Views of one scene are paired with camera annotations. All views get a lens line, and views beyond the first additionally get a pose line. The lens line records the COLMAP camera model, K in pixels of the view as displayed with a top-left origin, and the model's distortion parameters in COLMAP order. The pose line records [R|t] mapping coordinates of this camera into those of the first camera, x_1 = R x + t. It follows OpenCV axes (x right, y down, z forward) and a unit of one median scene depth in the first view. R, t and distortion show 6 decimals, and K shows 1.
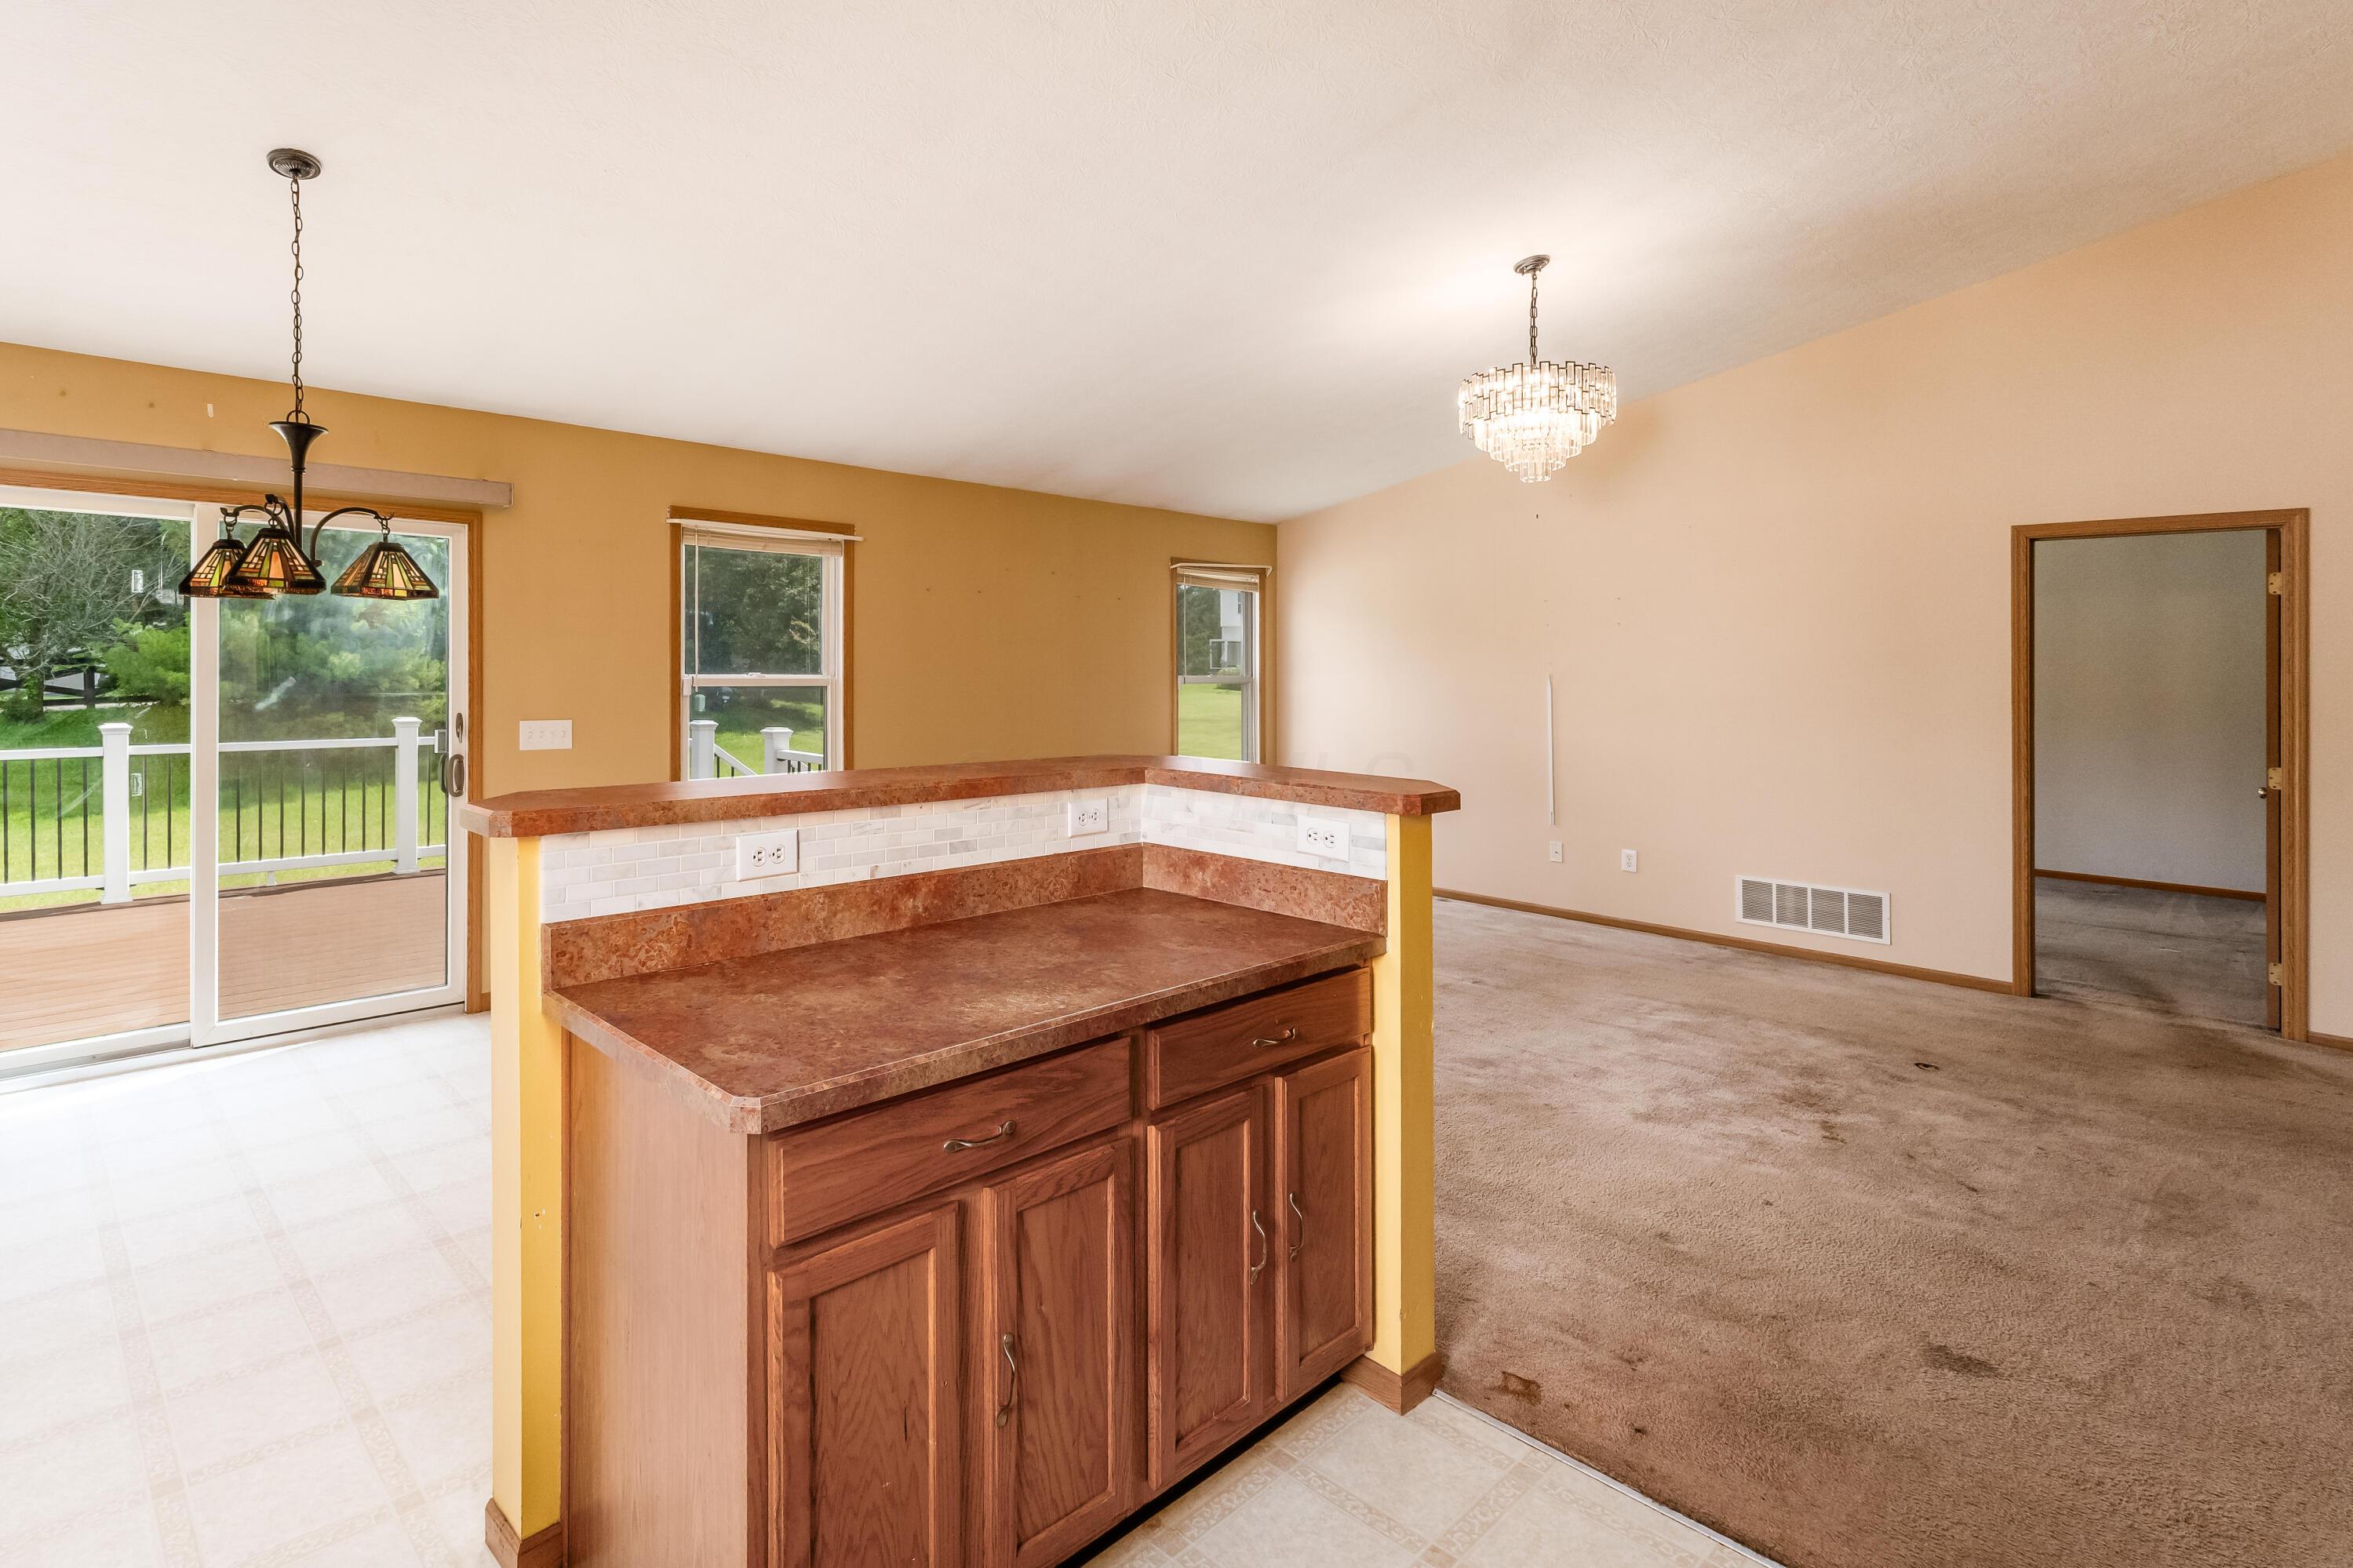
lens RADIAL K [[1045.5, 0, 1128.7], [0, 1045.5, 657.5], [0, 0, 1]] dist [-0.000787, -0.001406]
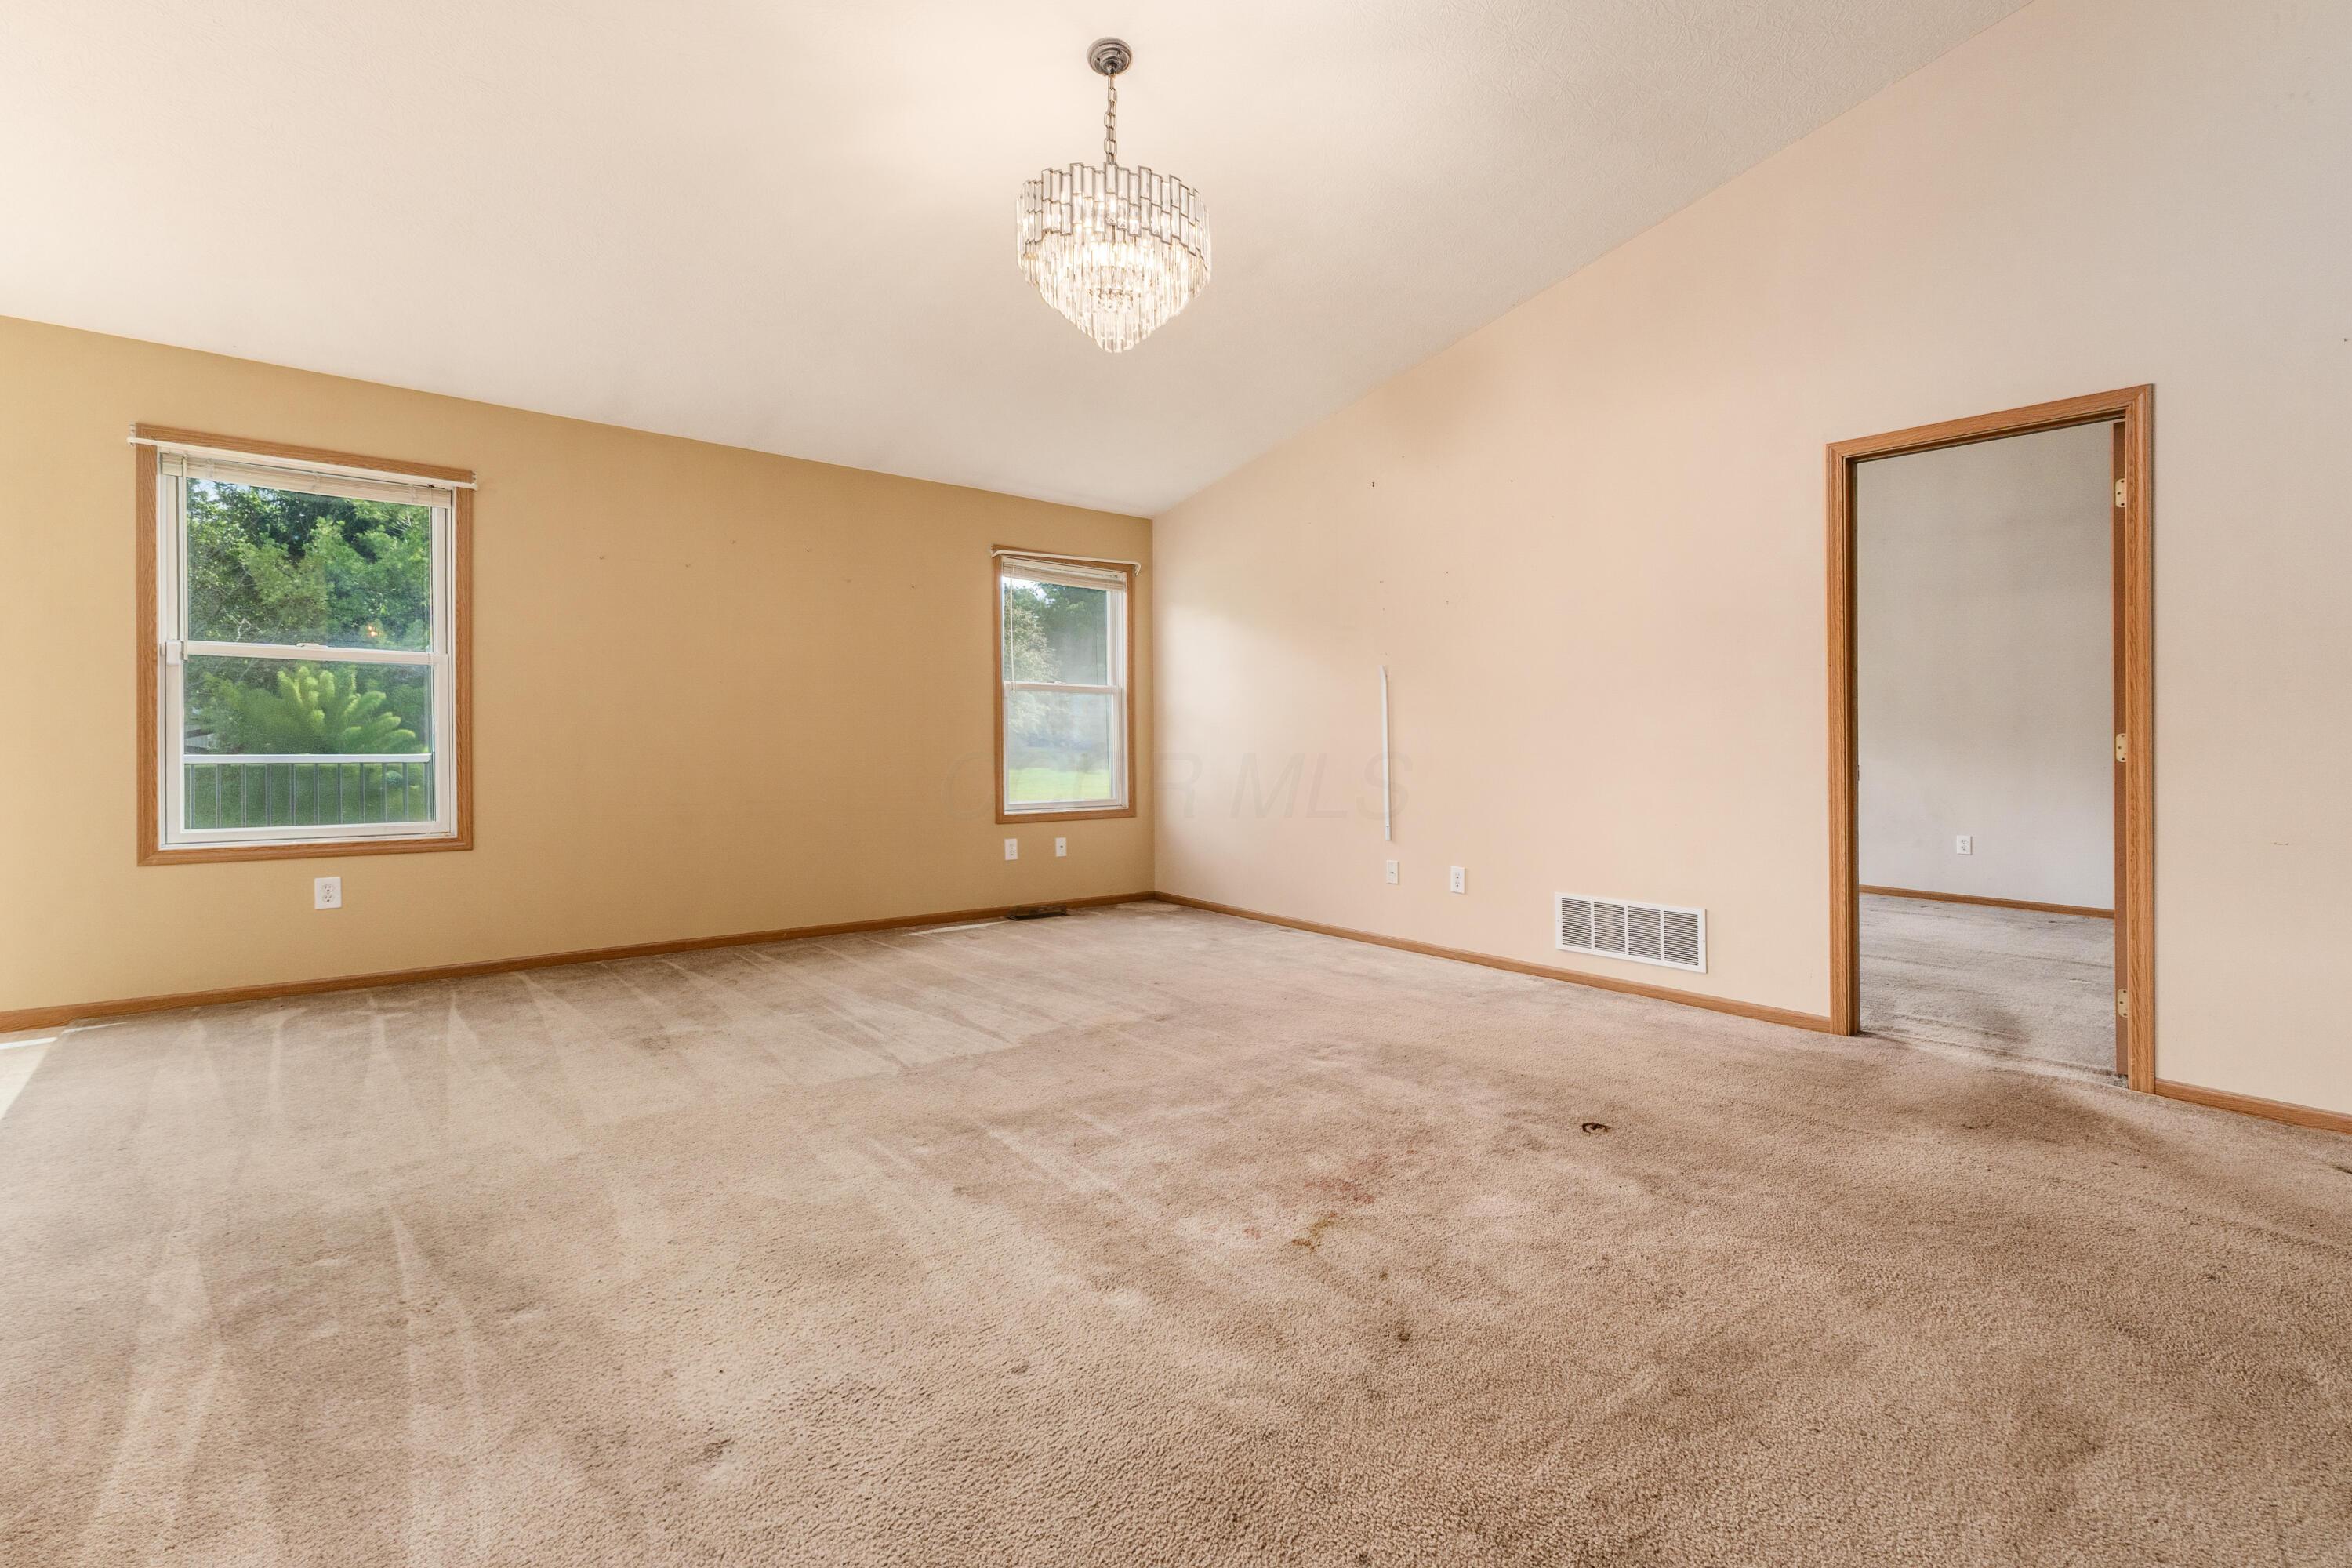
lens RADIAL K [[1045.1, 0, 1194.9], [0, 1045.1, 712.9], [0, 0, 1]] dist [-0.000787, -0.001406]
pose [[0.999995, -0.002891, 0.001234, 0.359175], [0.002883, 0.999974, 0.006604, 0.071093], [-0.001253, -0.006601, 0.999977, 0.201382]]
